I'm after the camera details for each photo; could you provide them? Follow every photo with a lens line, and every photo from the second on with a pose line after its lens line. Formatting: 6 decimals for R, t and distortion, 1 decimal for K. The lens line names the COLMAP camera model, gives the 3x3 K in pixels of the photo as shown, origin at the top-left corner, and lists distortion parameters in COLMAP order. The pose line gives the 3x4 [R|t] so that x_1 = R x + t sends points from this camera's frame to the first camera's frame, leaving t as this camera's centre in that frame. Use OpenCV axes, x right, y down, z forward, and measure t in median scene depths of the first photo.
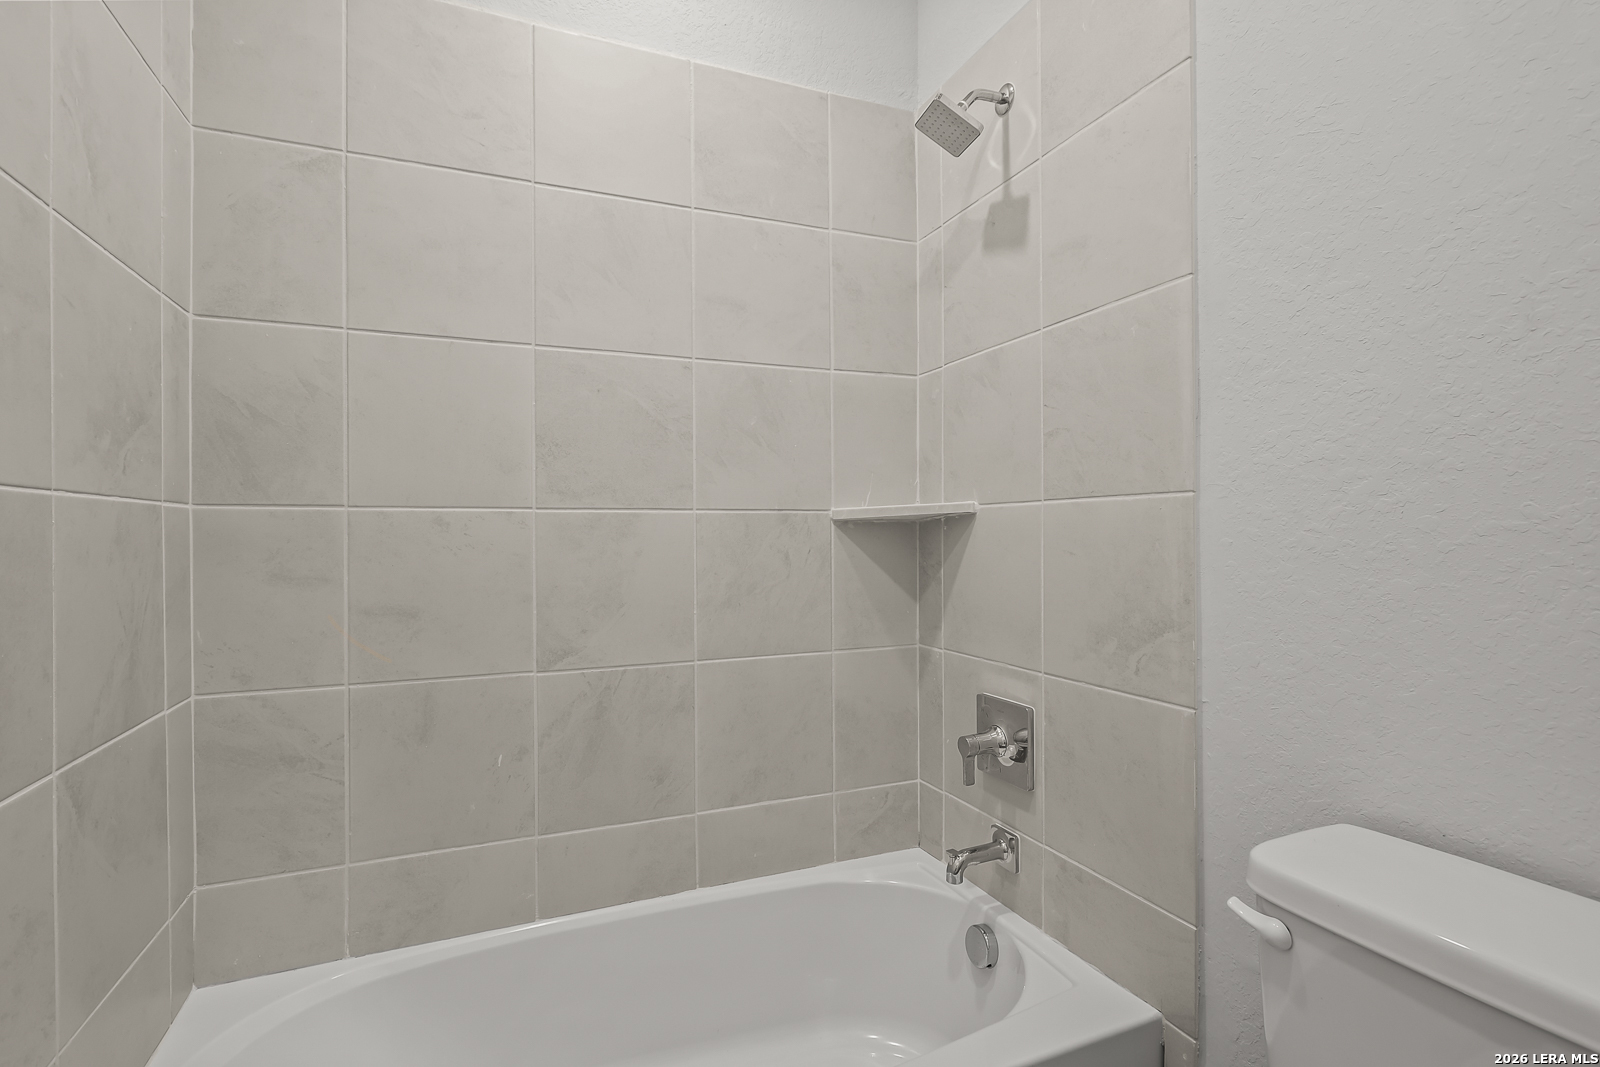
lens RADIAL K [[729.0, 0, 797.8], [0, 729.0, 535.4], [0, 0, 1]] dist [-0.000524, 0.000070]
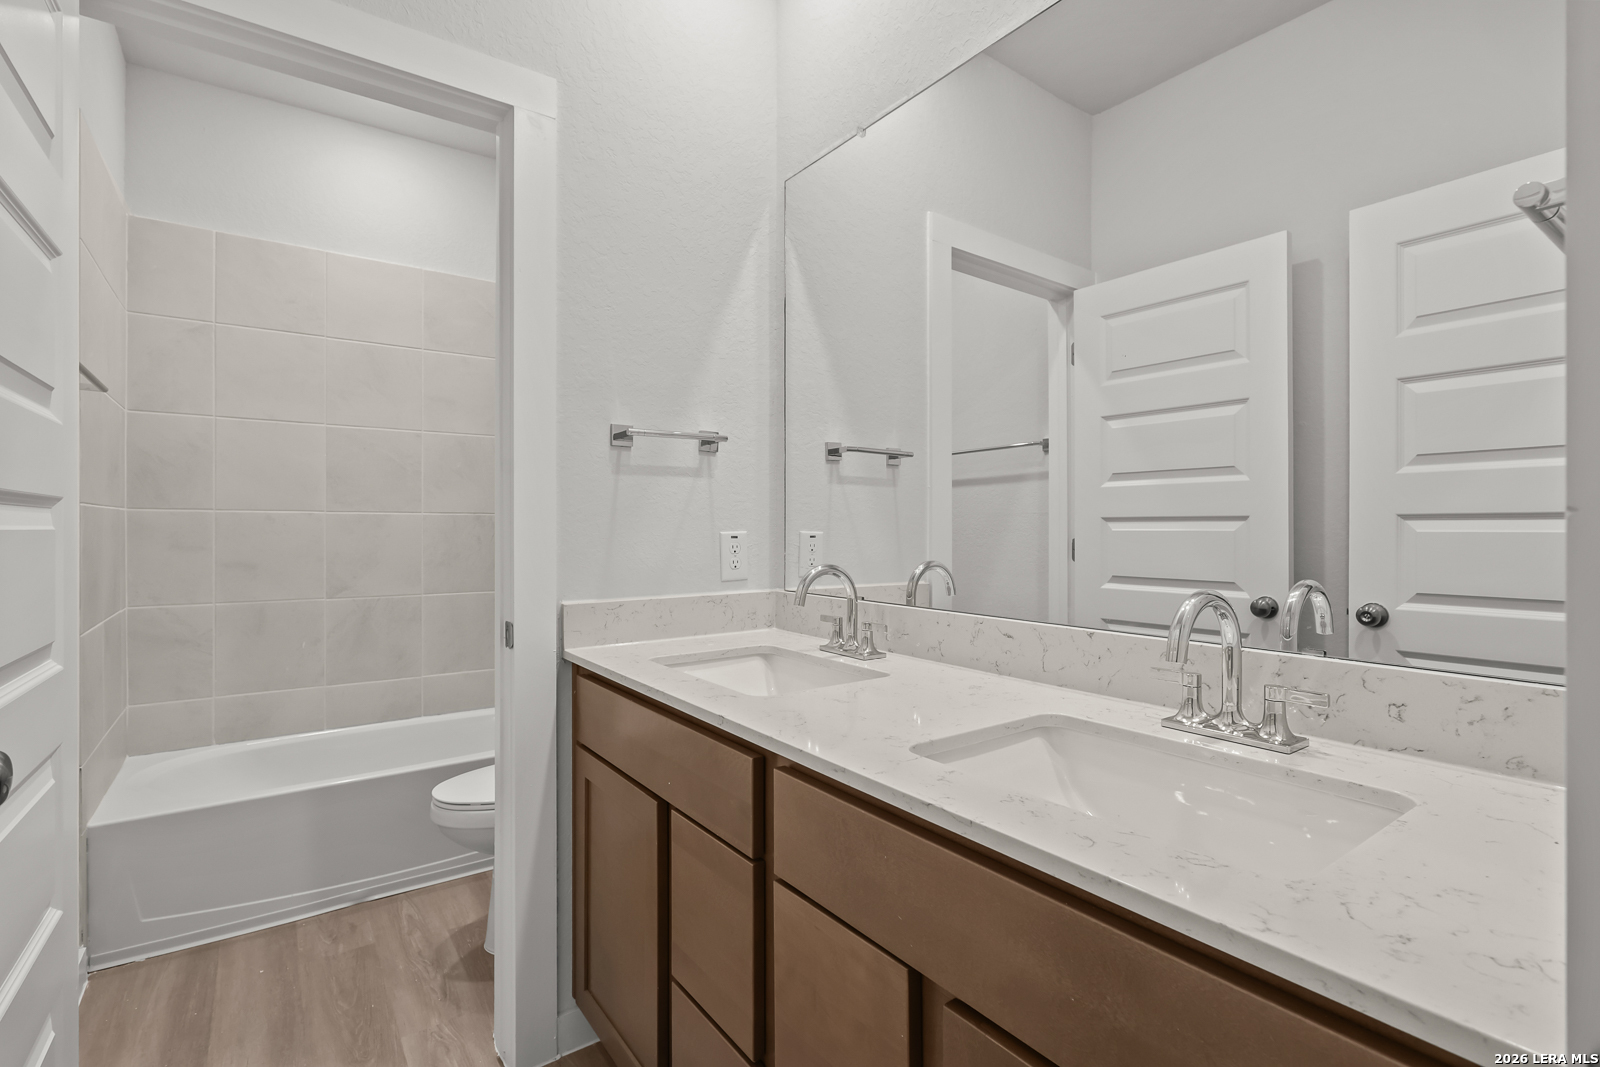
lens RADIAL K [[729.0, 0, 800.5], [0, 729.0, 528.1], [0, 0, 1]] dist [-0.000524, 0.000070]
pose [[0.974647, 0.003937, 0.223713, 0.436370], [-0.002199, 0.999965, -0.008017, 0.019956], [-0.223737, 0.007322, 0.974622, -1.168616]]
